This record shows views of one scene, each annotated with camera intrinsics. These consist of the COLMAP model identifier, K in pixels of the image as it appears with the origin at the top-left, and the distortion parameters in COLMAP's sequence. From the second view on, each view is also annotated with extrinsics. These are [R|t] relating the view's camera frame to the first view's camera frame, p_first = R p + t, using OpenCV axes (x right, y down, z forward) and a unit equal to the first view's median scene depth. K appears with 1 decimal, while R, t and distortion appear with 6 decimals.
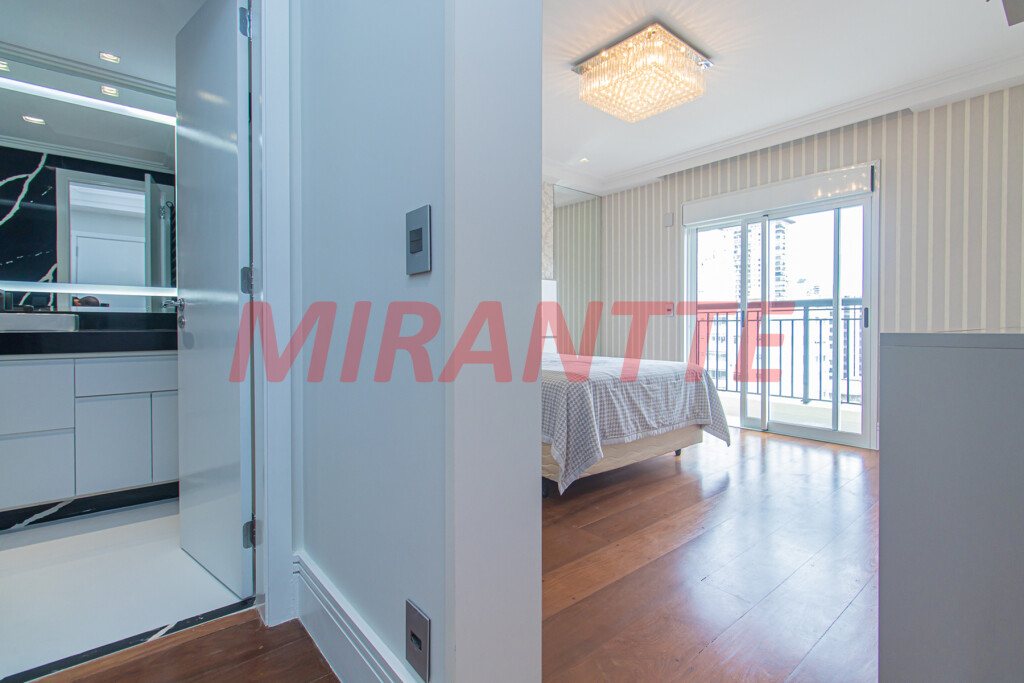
lens RADIAL K [[475.0, 0, 518.6], [0, 475.0, 336.3], [0, 0, 1]] dist [0.001228, 0.000118]
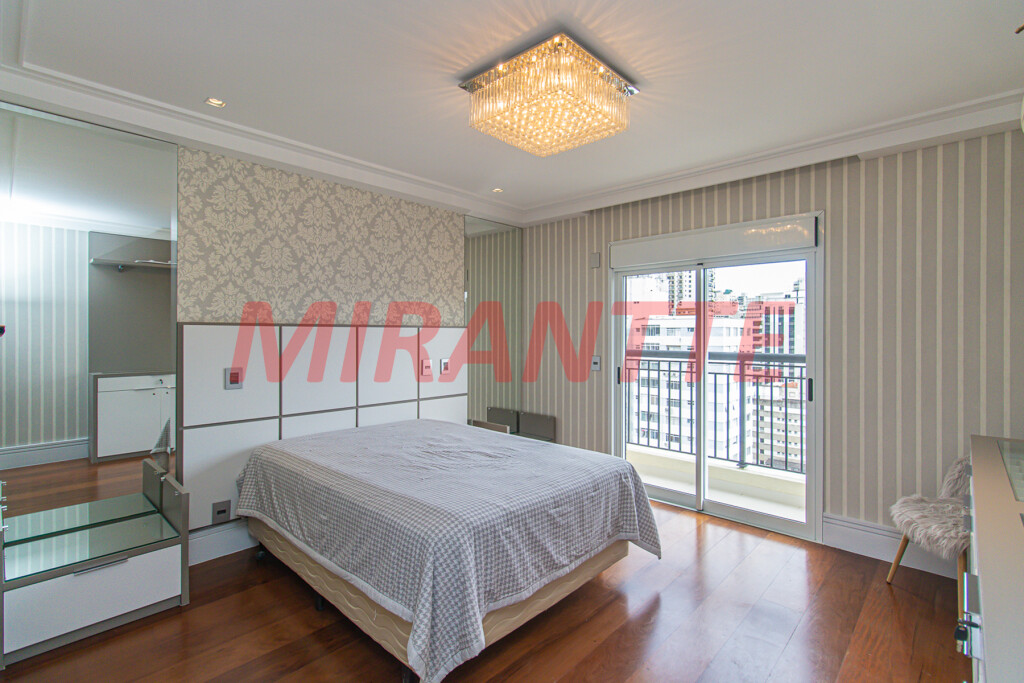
lens RADIAL K [[475.0, 0, 518.6], [0, 475.0, 336.3], [0, 0, 1]] dist [0.001228, 0.000118]
pose [[0.992493, 0.003766, 0.122244, 0.113860], [-0.002122, 0.999906, -0.013578, -0.152227], [-0.122284, 0.013216, 0.992407, 0.243525]]
